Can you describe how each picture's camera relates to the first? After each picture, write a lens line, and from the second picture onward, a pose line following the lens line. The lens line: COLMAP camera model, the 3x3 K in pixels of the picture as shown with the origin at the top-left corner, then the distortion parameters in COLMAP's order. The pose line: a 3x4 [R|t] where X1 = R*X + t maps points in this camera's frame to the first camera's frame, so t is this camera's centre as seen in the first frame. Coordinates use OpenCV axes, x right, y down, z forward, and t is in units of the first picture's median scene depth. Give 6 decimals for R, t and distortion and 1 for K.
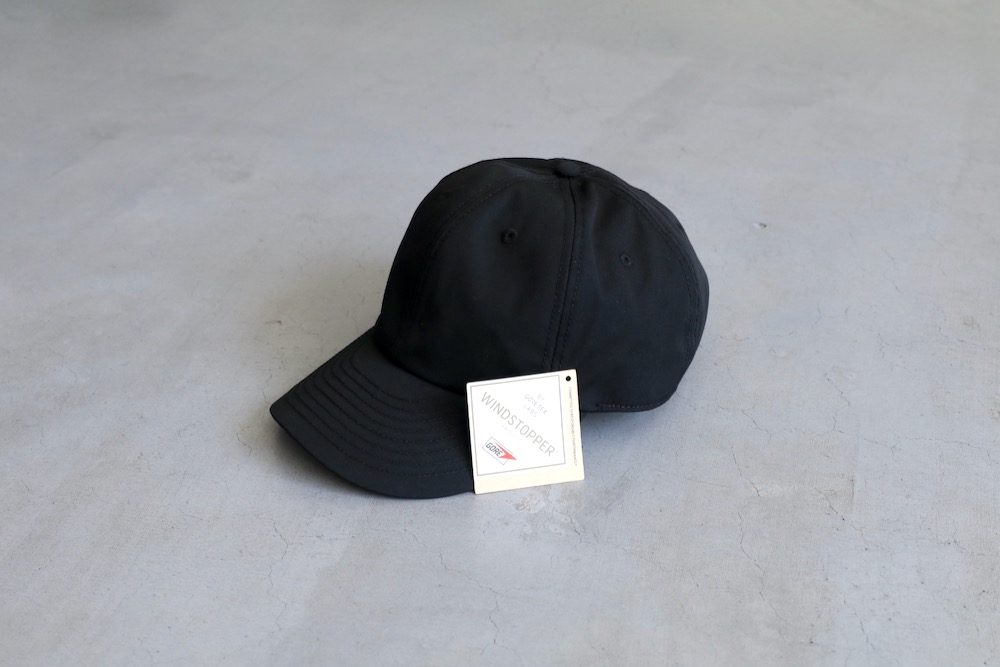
lens RADIAL K [[1320.1, 0, 520.0], [0, 1320.1, 361.7], [0, 0, 1]] dist [-0.119291, 0.031230]
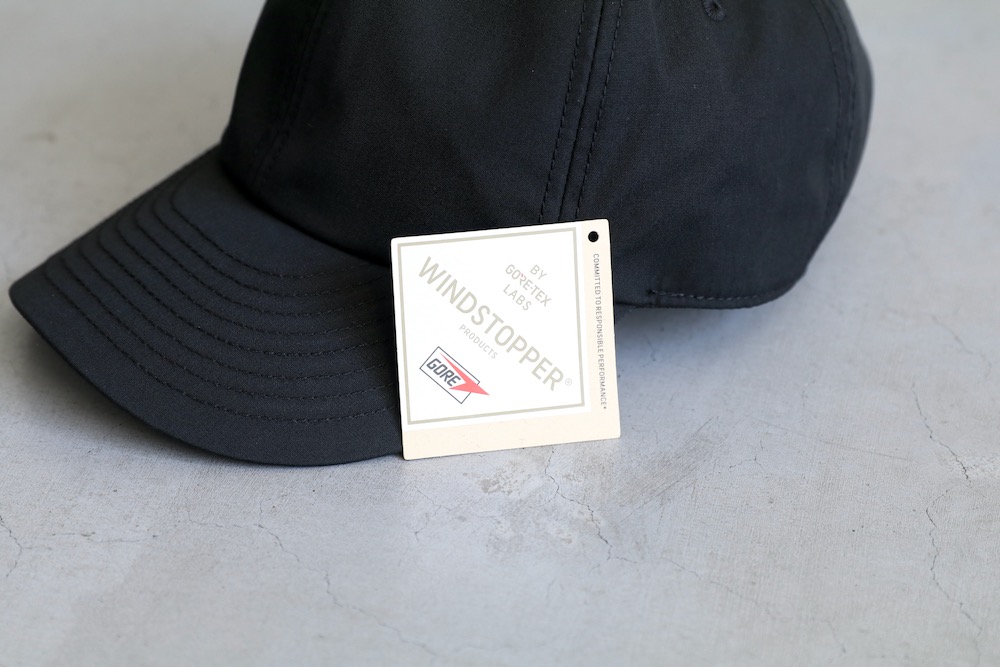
lens RADIAL K [[2171.3, 0, 500.0], [0, 2171.3, 333.5], [0, 0, 1]] dist [0.032430, -0.324227]
pose [[0.999612, 0.023467, -0.015019, 0.014275], [-0.023188, 0.999561, 0.018436, 0.035643], [0.015445, -0.018081, 0.999717, 0.166977]]
